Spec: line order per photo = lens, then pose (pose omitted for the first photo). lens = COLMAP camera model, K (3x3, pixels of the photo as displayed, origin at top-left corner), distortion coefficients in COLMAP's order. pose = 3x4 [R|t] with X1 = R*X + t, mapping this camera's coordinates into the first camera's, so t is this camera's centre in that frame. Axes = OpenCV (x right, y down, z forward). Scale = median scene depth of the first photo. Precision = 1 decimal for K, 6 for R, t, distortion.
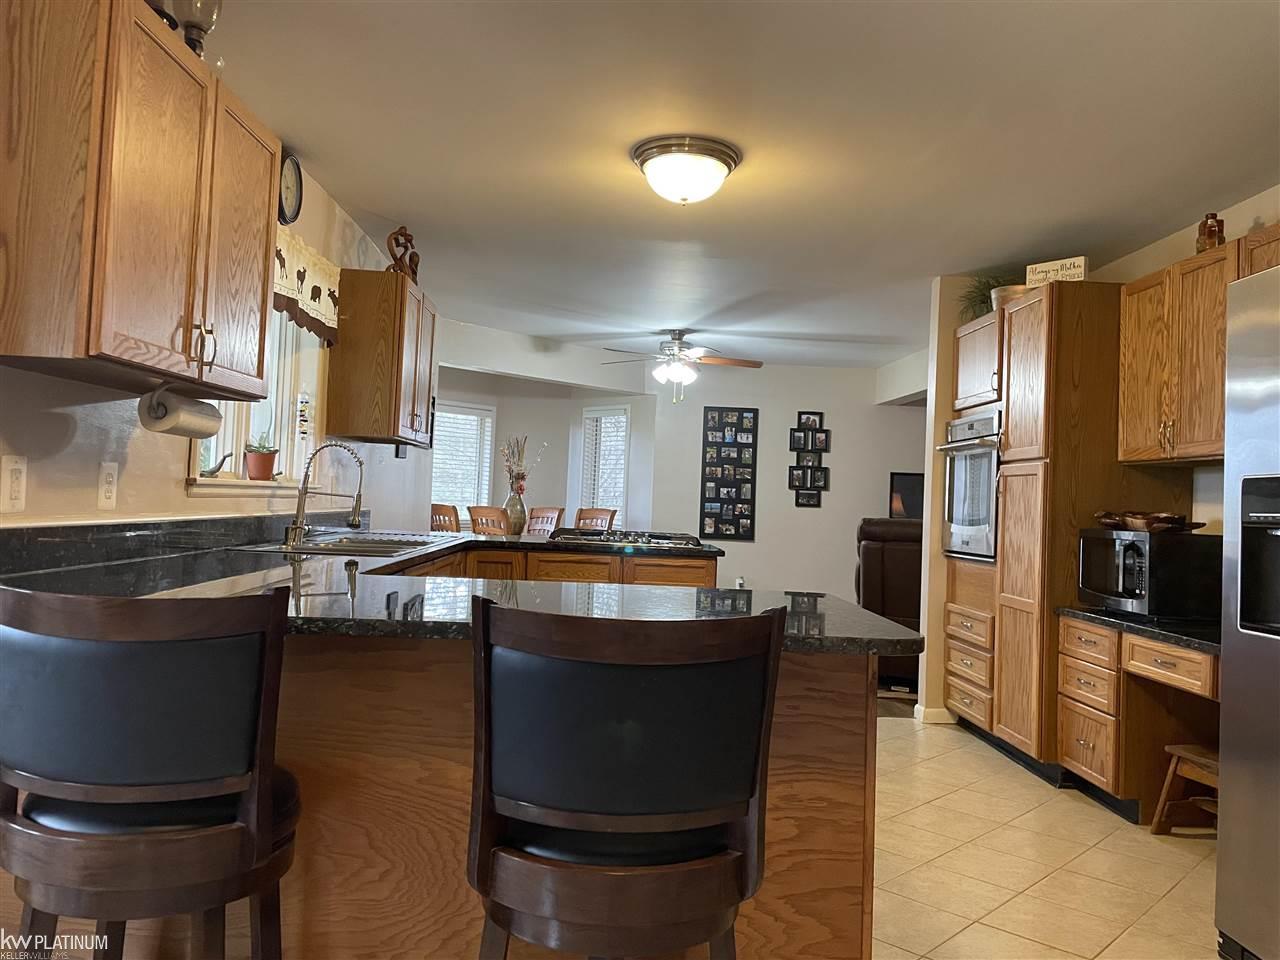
lens RADIAL K [[950.7, 0, 637.1], [0, 950.7, 471.5], [0, 0, 1]] dist [0.039542, -0.073243]
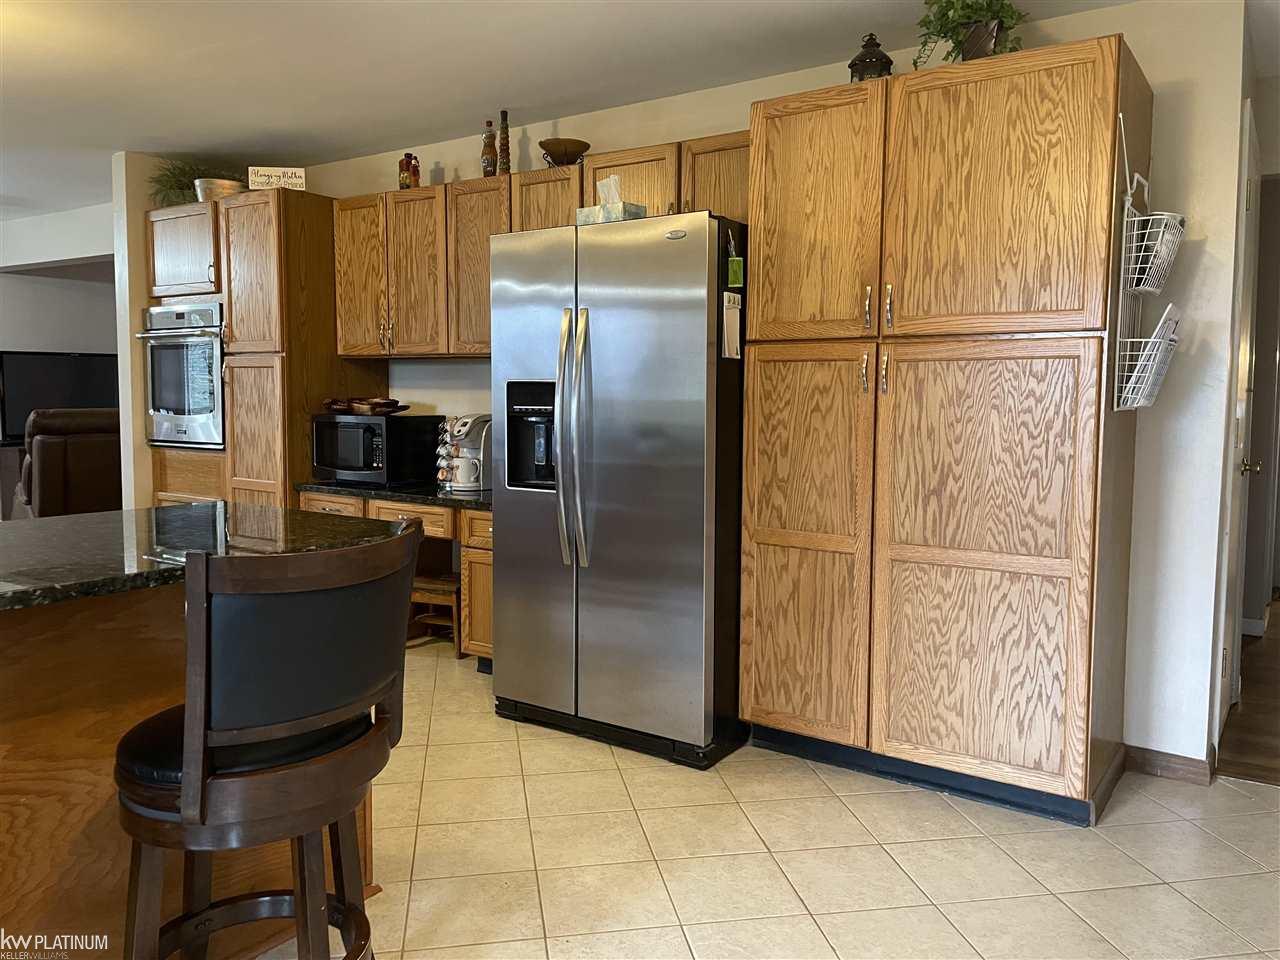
lens RADIAL K [[950.7, 0, 649.7], [0, 950.7, 471.5], [0, 0, 1]] dist [0.039542, -0.073243]
pose [[0.575657, -0.098915, 0.811687, -0.235641], [-0.013054, 0.991418, 0.130076, -0.026225], [-0.817587, -0.085475, 0.569425, 0.011160]]
